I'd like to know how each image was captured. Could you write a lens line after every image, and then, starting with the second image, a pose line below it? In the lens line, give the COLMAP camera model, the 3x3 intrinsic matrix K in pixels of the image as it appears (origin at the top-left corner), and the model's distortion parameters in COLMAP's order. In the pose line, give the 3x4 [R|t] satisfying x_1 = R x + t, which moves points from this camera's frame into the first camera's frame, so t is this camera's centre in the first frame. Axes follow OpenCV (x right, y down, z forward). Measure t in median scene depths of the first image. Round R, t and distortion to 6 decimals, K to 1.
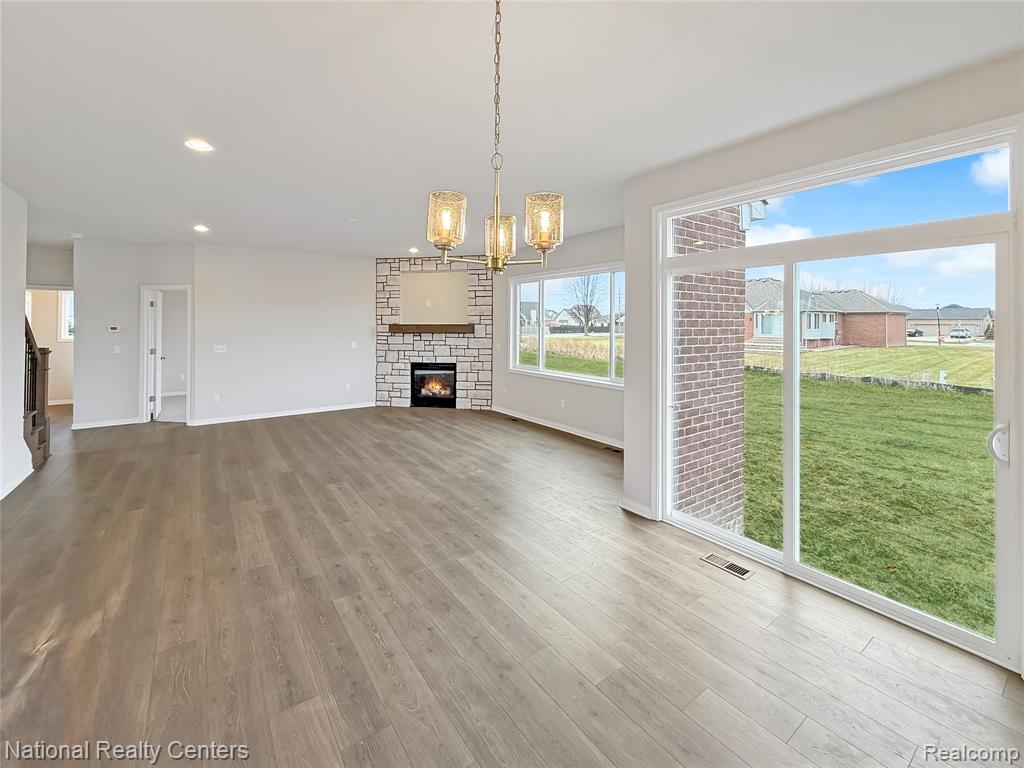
lens RADIAL K [[422.9, 0, 502.0], [0, 422.9, 316.7], [0, 0, 1]] dist [-0.001831, -0.000021]
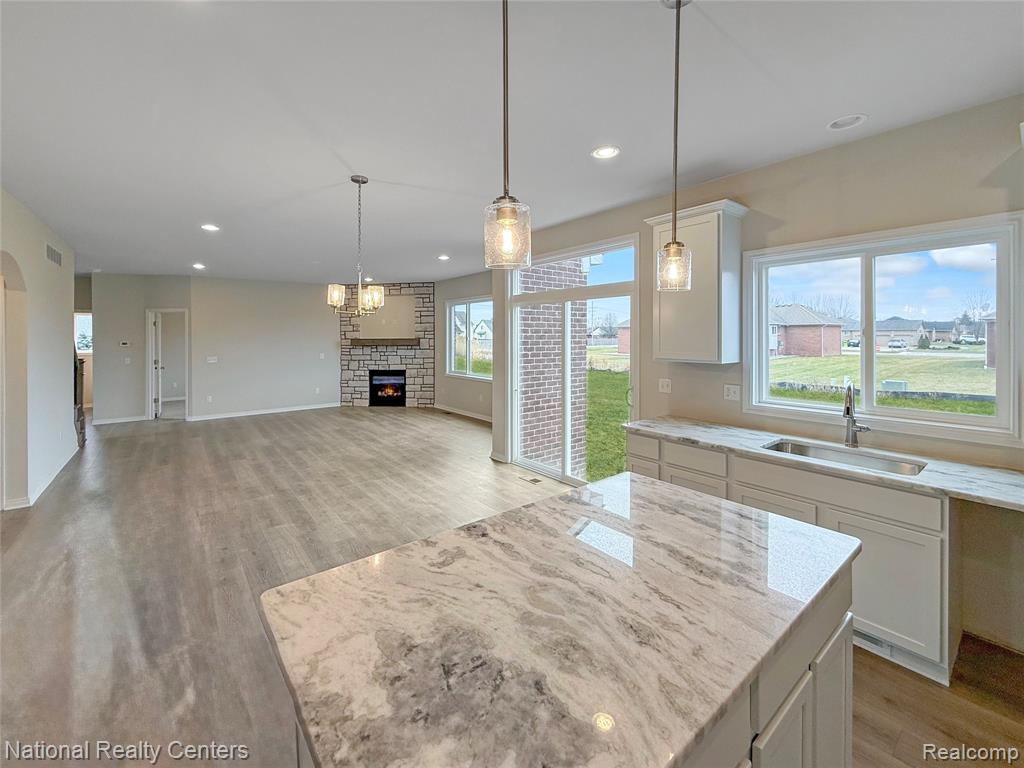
lens RADIAL K [[416.7, 0, 492.9], [0, 416.7, 335.2], [0, 0, 1]] dist [-0.000651, -0.000082]
pose [[0.999529, -0.006715, 0.029935, 0.139071], [0.006371, 0.999913, 0.011588, -0.005472], [-0.030011, -0.011391, 0.999485, -0.280066]]
